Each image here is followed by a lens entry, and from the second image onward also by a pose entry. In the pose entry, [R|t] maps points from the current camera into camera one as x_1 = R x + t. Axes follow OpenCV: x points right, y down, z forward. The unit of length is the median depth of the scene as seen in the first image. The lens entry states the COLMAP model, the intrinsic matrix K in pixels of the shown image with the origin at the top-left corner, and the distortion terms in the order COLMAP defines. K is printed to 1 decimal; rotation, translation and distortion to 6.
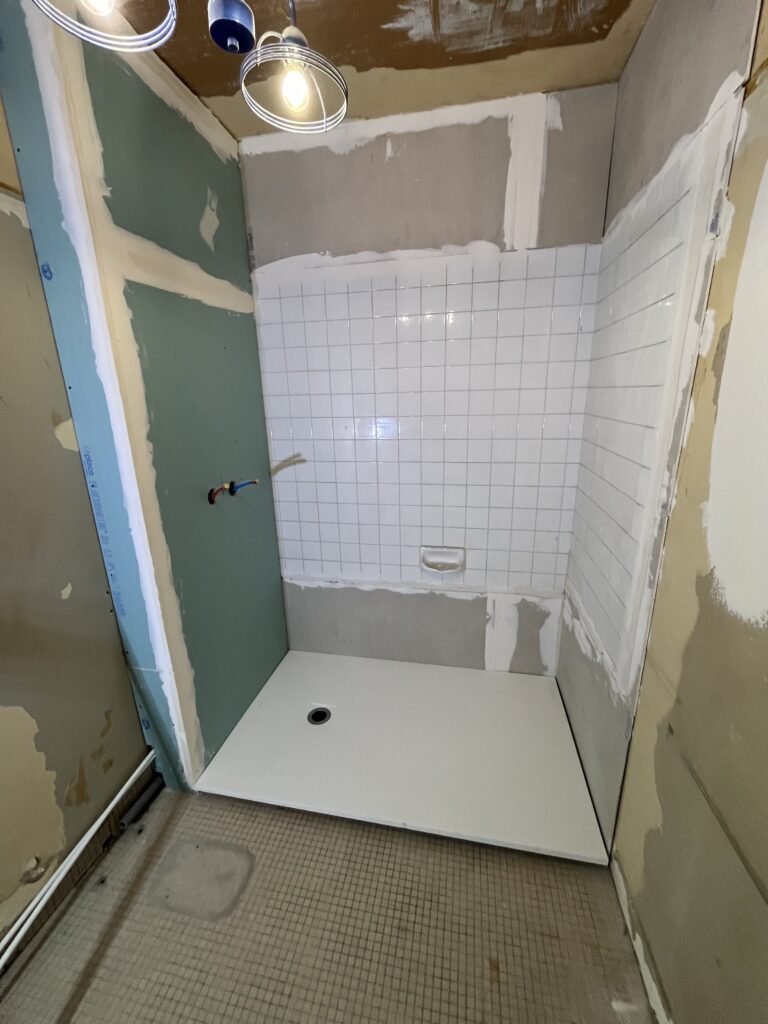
lens RADIAL K [[402.7, 0, 382.8], [0, 402.7, 511.4], [0, 0, 1]] dist [-0.013447, -0.000225]
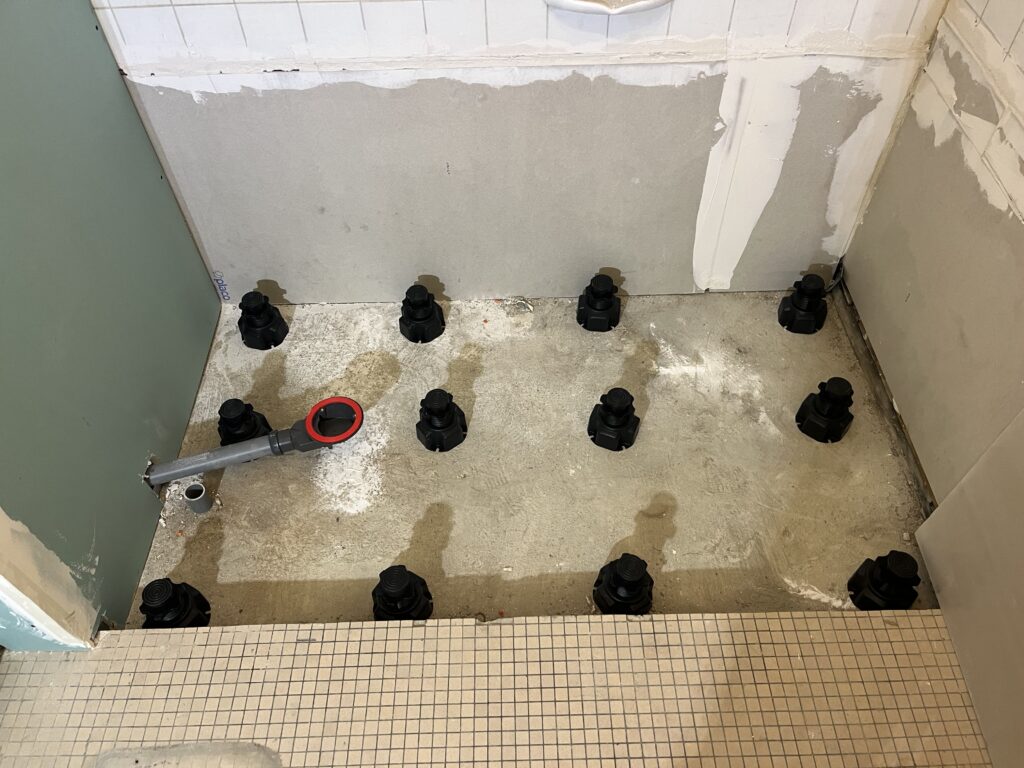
lens RADIAL K [[784.8, 0, 516.2], [0, 784.8, 381.4], [0, 0, 1]] dist [0.022531, -0.001838]
pose [[0.976657, -0.163513, 0.139301, -0.075301], [0.053280, 0.812639, 0.580327, 0.013307], [-0.208092, -0.559358, 0.802382, 0.306591]]
